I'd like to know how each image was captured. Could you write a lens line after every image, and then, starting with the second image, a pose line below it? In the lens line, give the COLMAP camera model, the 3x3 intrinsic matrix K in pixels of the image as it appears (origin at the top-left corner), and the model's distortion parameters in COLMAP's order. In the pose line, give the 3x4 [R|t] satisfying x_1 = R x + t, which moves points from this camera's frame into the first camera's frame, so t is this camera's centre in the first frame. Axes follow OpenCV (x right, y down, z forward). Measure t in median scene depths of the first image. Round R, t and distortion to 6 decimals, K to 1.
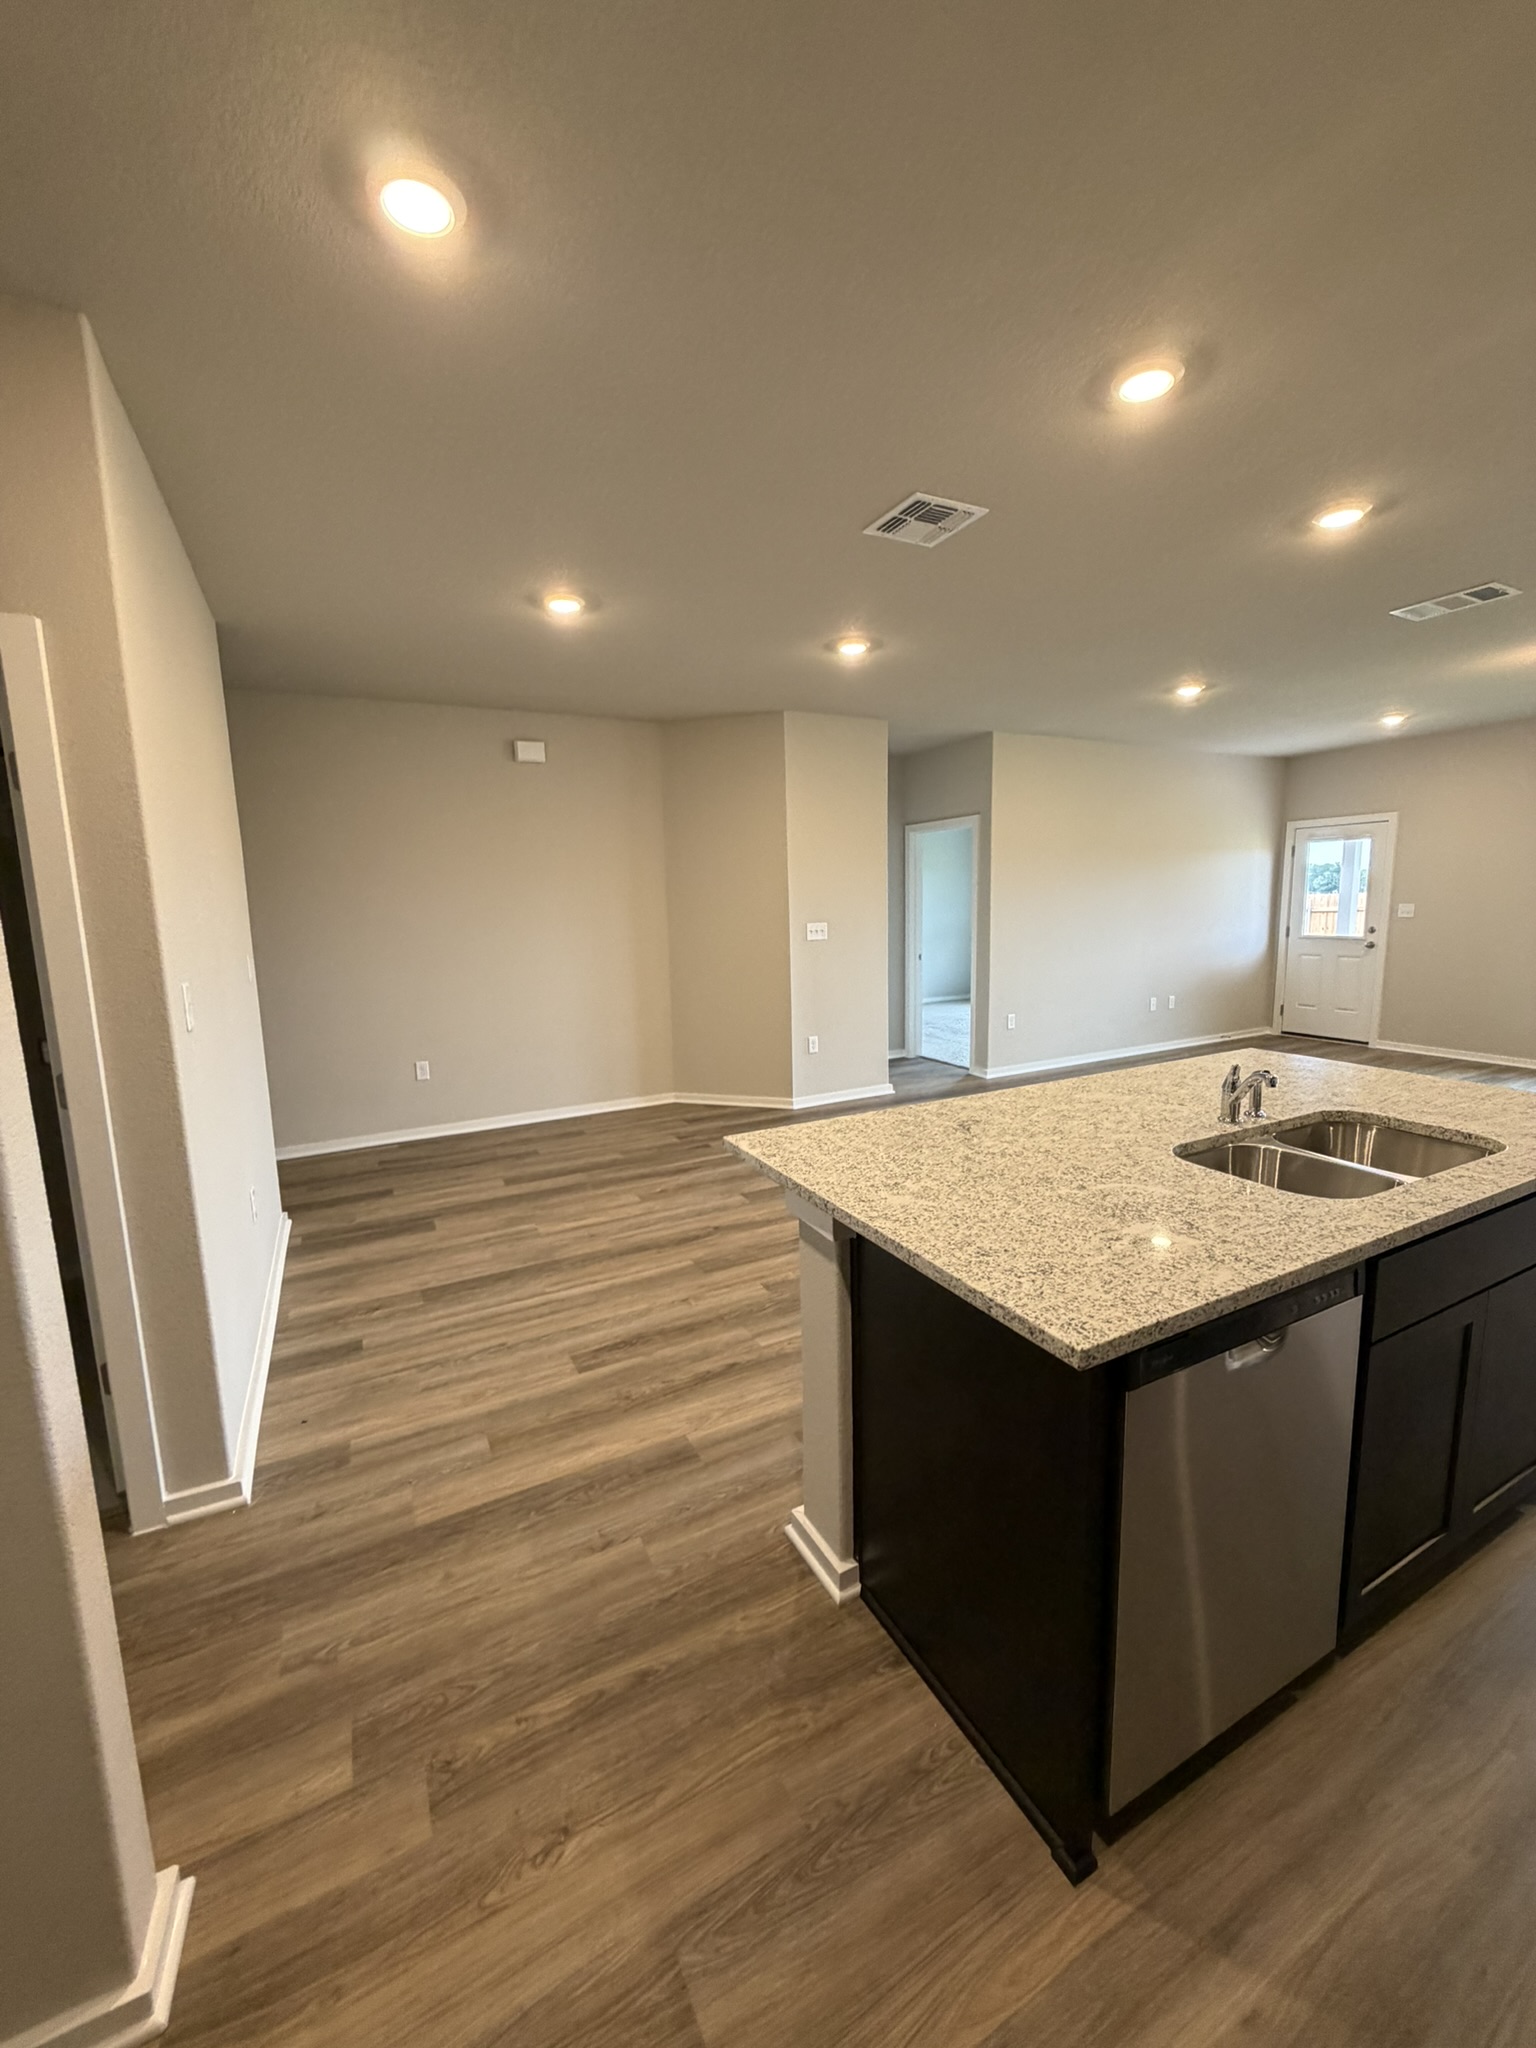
lens RADIAL K [[817.8, 0, 768.9], [0, 817.8, 1016.3], [0, 0, 1]] dist [0.001763, 0.000086]
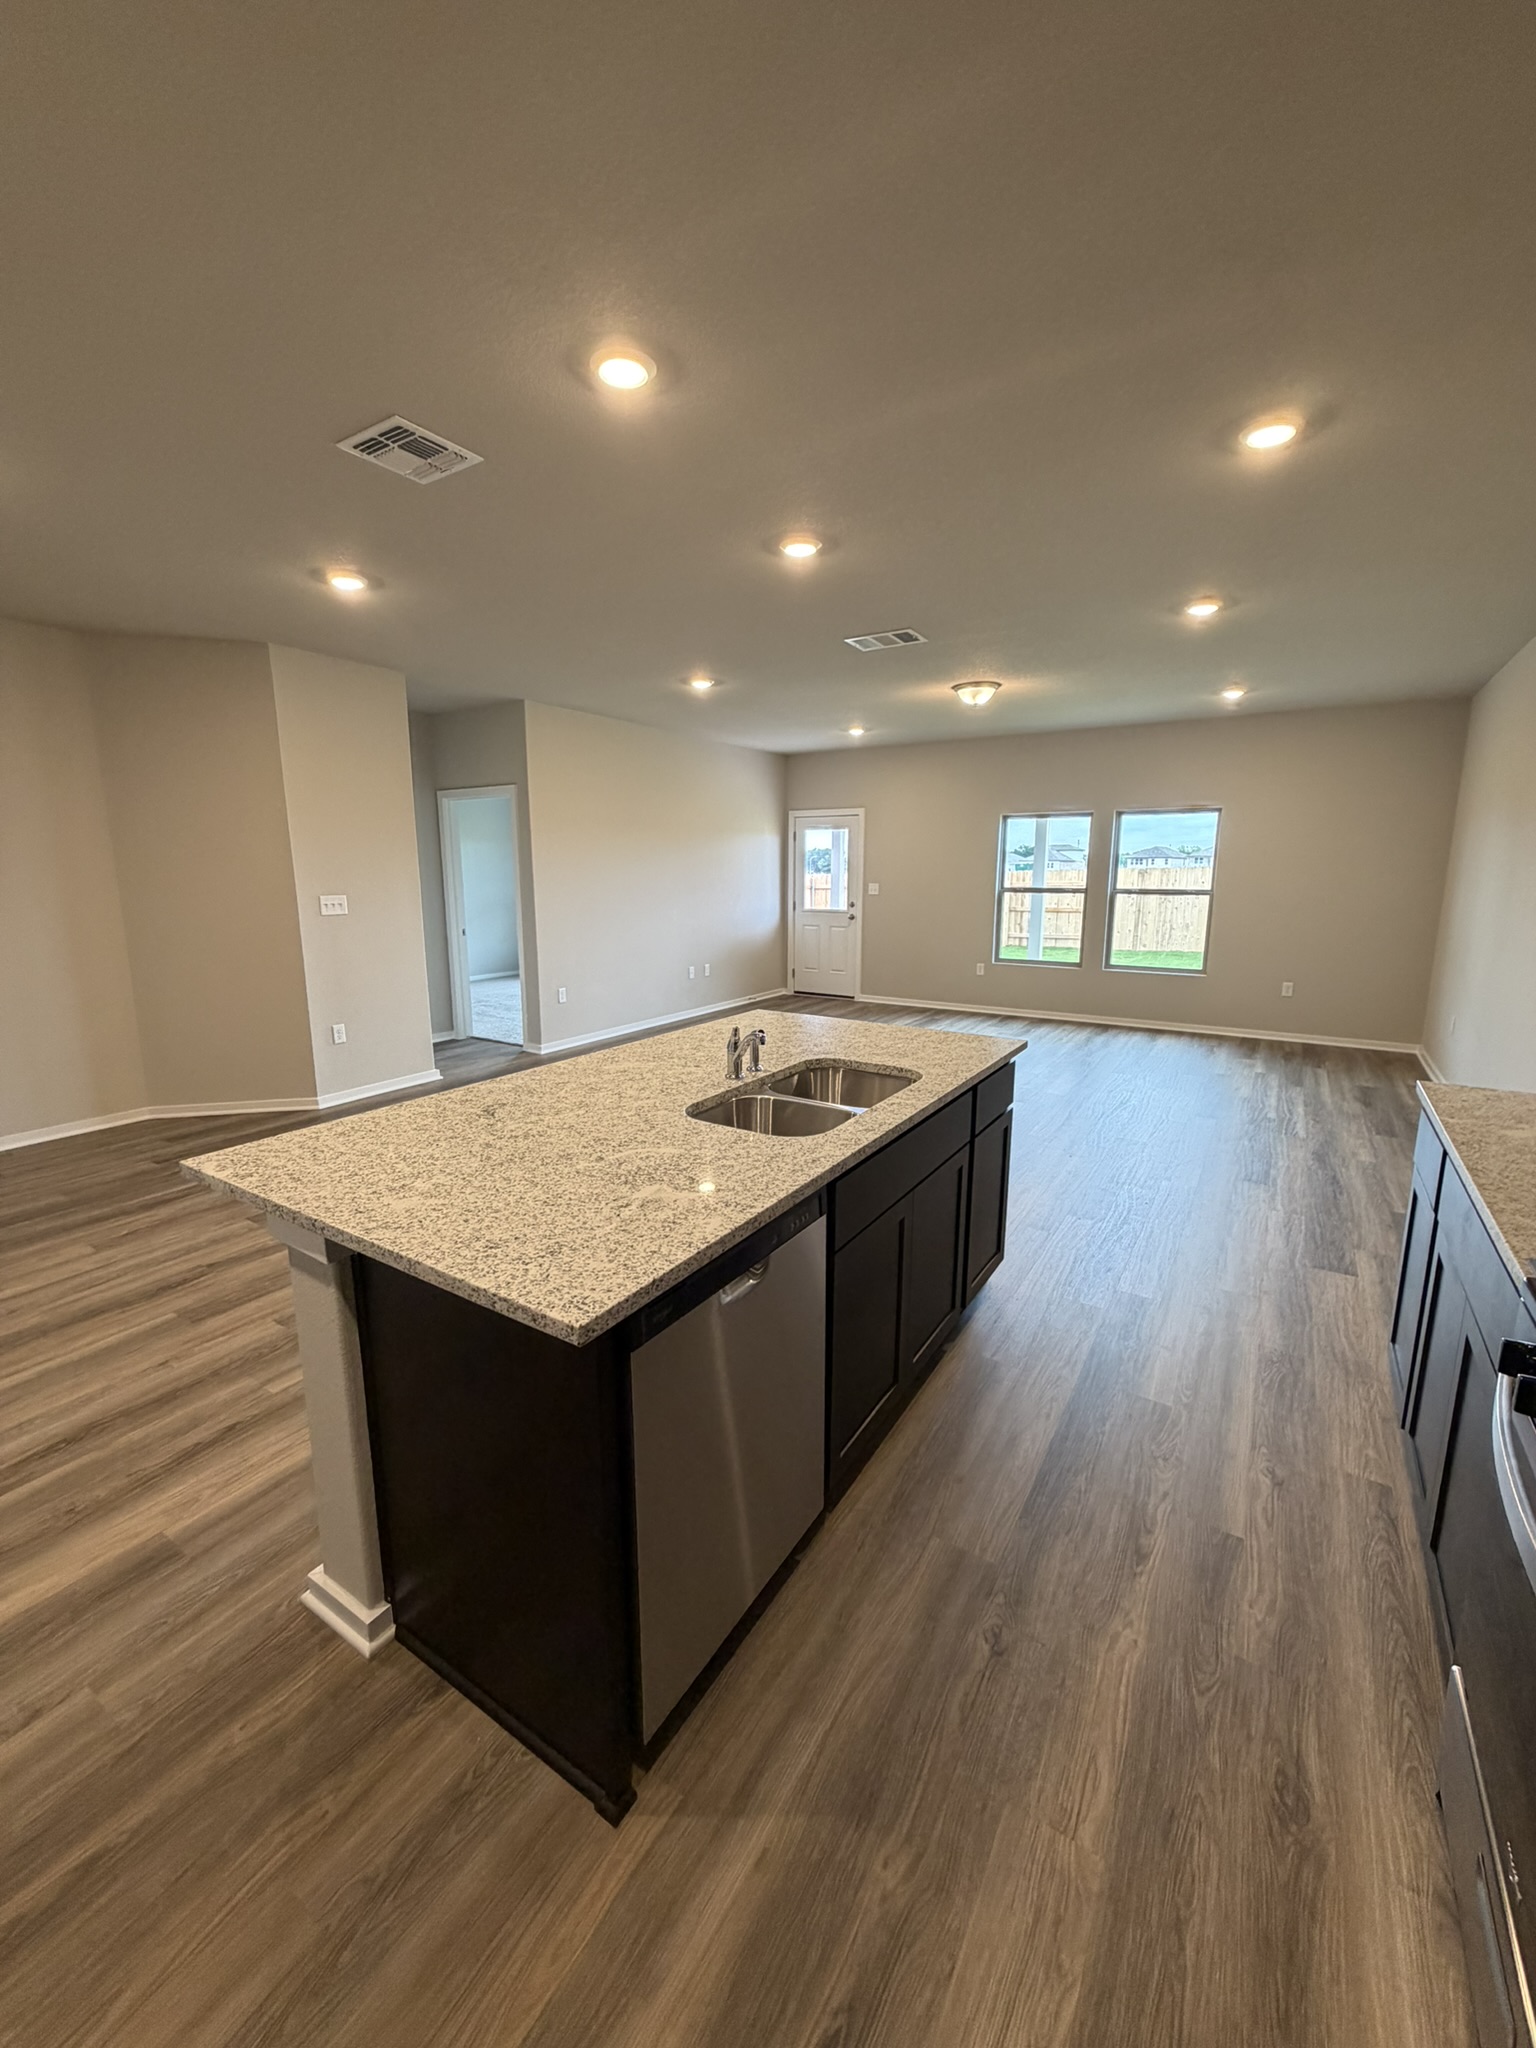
lens RADIAL K [[817.8, 0, 768.9], [0, 817.8, 1016.3], [0, 0, 1]] dist [0.001763, 0.000086]
pose [[0.866157, -0.065800, 0.495422, 0.060266], [0.049833, 0.997726, 0.045391, -0.003874], [-0.497282, -0.014627, 0.867466, 0.009159]]
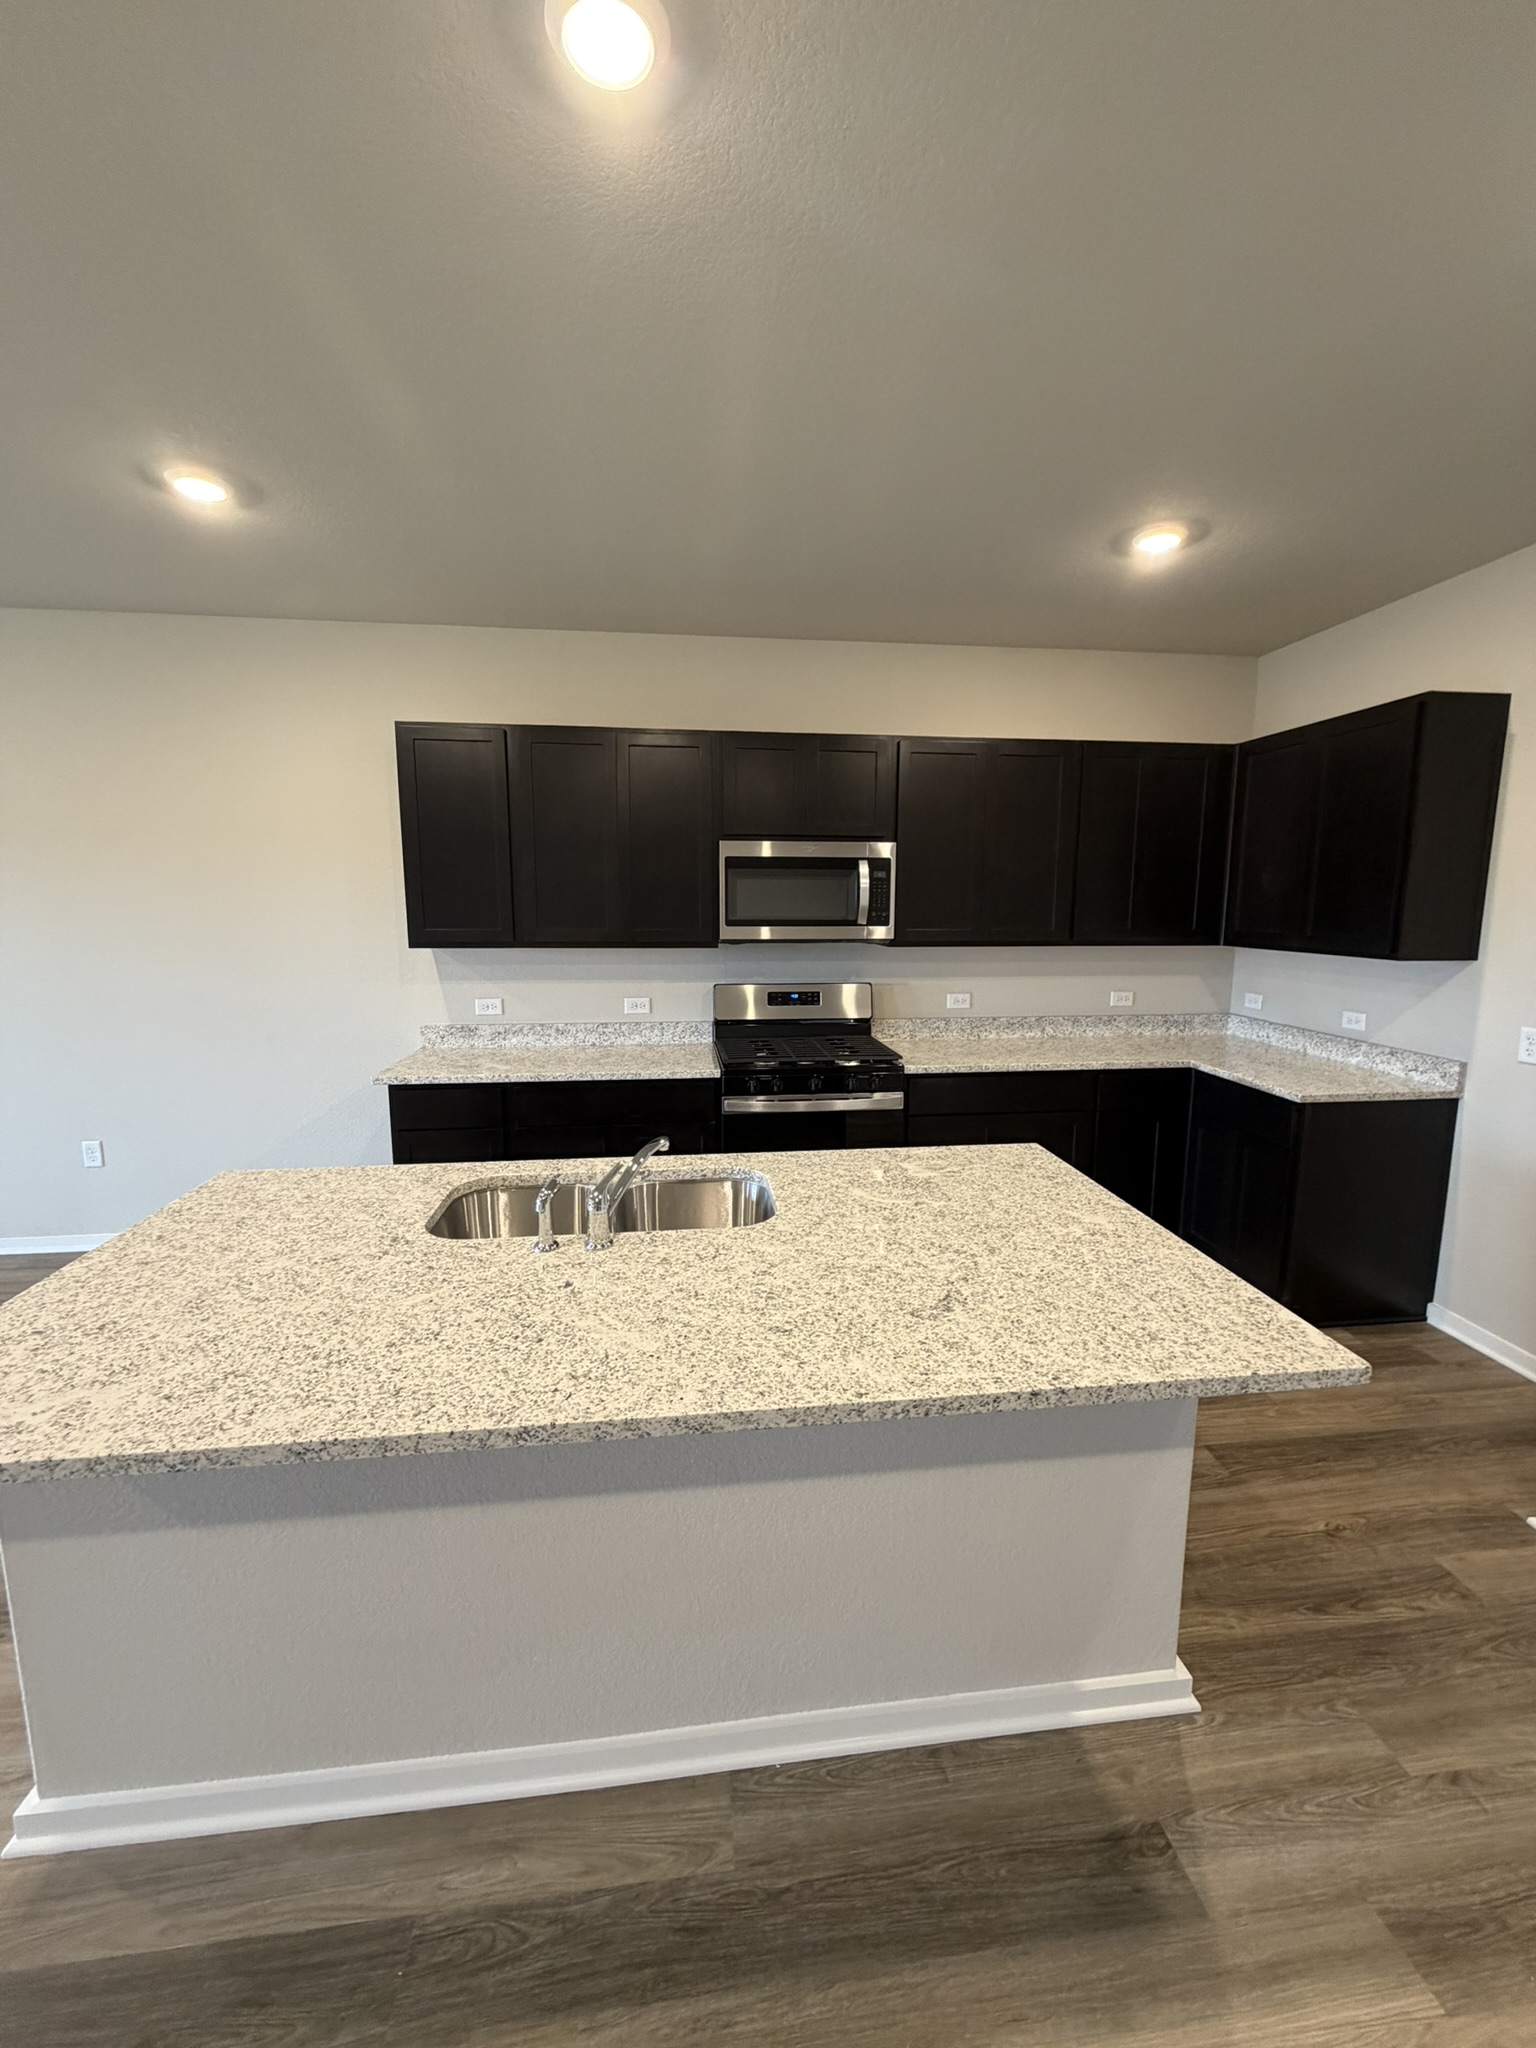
lens RADIAL K [[817.8, 0, 768.9], [0, 817.8, 1016.3], [0, 0, 1]] dist [0.001763, 0.000086]
pose [[-0.934776, -0.032513, 0.353748, 0.157580], [0.067029, 0.961772, 0.265520, -0.298438], [-0.348857, 0.271913, -0.896862, 1.709556]]
